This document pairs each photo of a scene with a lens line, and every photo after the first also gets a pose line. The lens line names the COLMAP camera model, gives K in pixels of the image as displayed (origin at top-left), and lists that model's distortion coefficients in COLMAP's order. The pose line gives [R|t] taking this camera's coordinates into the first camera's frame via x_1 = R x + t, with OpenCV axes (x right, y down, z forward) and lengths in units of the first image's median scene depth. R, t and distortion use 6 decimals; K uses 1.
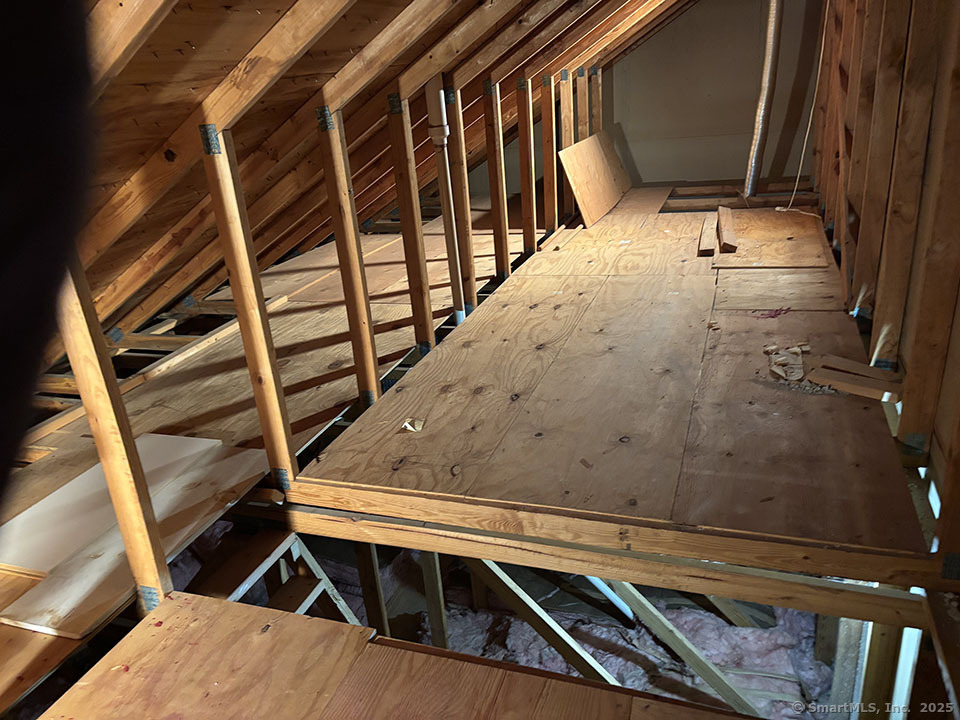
lens RADIAL K [[718.1, 0, 478.3], [0, 718.1, 360.1], [0, 0, 1]] dist [0.049734, -0.029429]
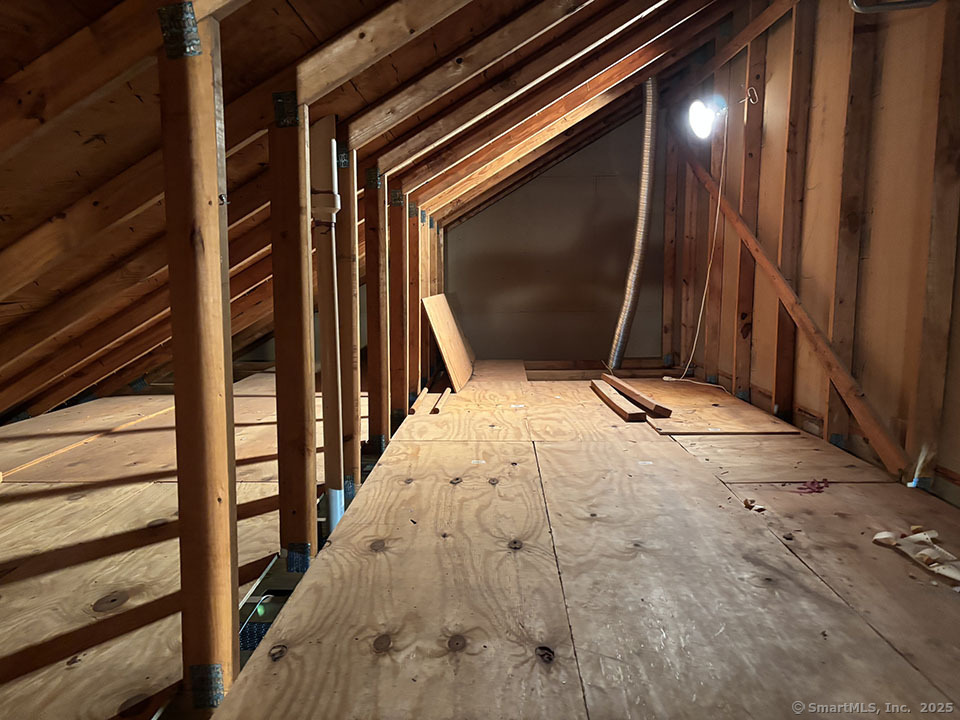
lens RADIAL K [[718.1, 0, 482.4], [0, 718.1, 360.1], [0, 0, 1]] dist [0.049734, -0.029429]
pose [[0.945414, 0.049486, 0.322091, -0.121862], [0.041040, 0.962451, -0.268335, -0.006860], [-0.323276, 0.266906, 0.907884, 0.418203]]
